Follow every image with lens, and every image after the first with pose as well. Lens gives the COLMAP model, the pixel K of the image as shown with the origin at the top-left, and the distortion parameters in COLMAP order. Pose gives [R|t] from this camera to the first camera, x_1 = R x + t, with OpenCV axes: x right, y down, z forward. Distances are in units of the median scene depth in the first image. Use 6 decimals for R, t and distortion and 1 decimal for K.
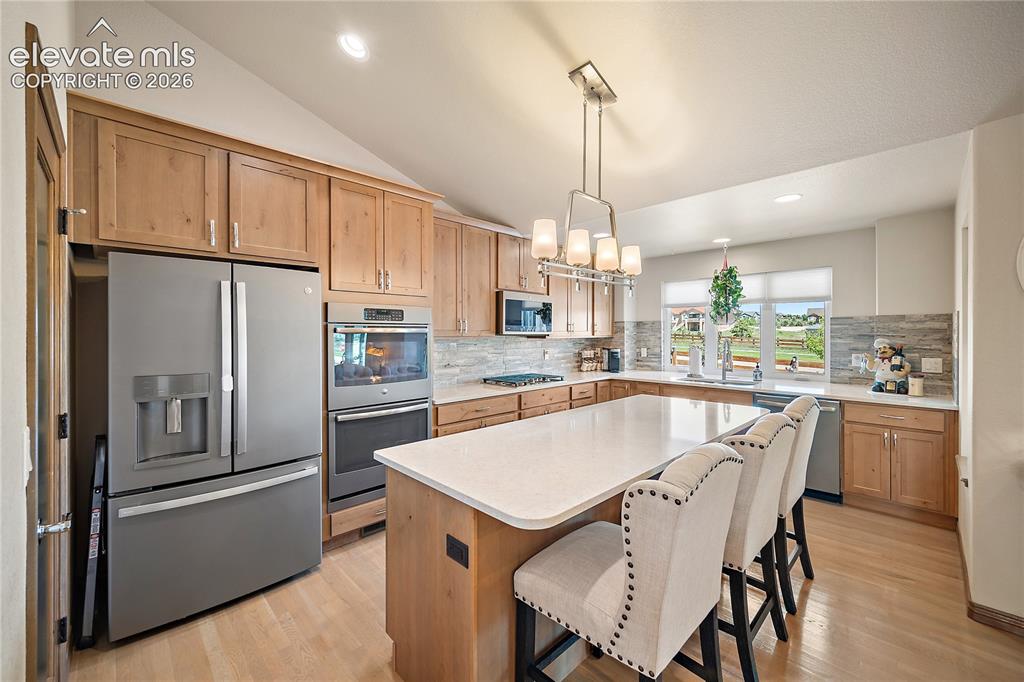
lens RADIAL K [[406.8, 0, 511.2], [0, 406.8, 335.2], [0, 0, 1]] dist [0.000336, -0.000014]
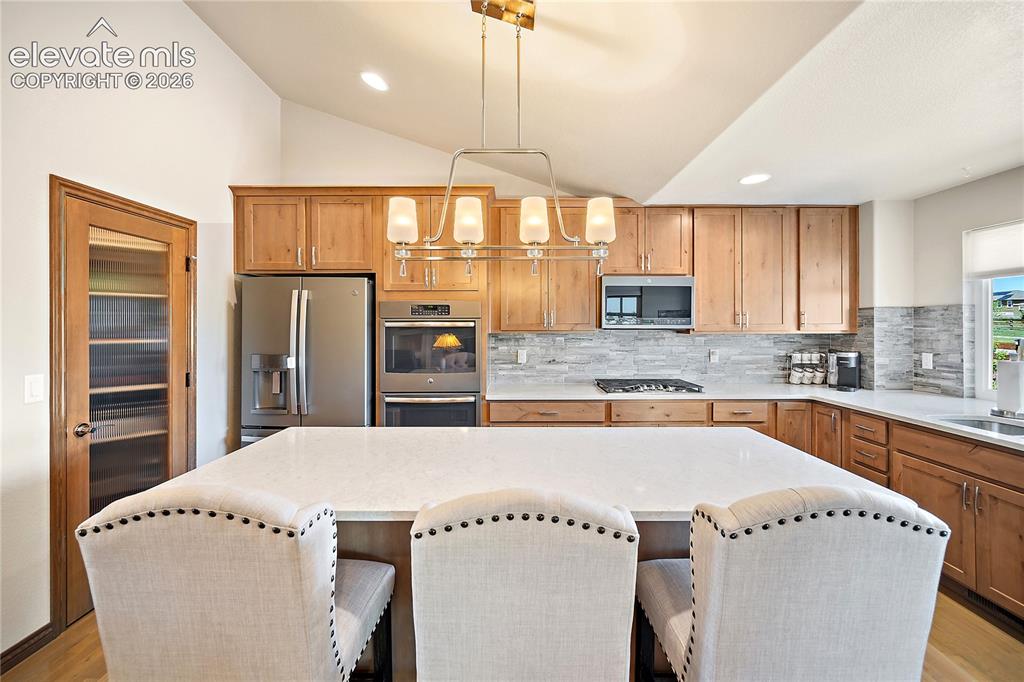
lens RADIAL K [[406.8, 0, 515.3], [0, 406.8, 325.2], [0, 0, 1]] dist [0.000336, -0.000014]
pose [[0.715796, 0.000184, -0.698309, 0.367025], [-0.003539, 0.999988, -0.003365, -0.004189], [0.698300, 0.004880, 0.715788, 0.233020]]
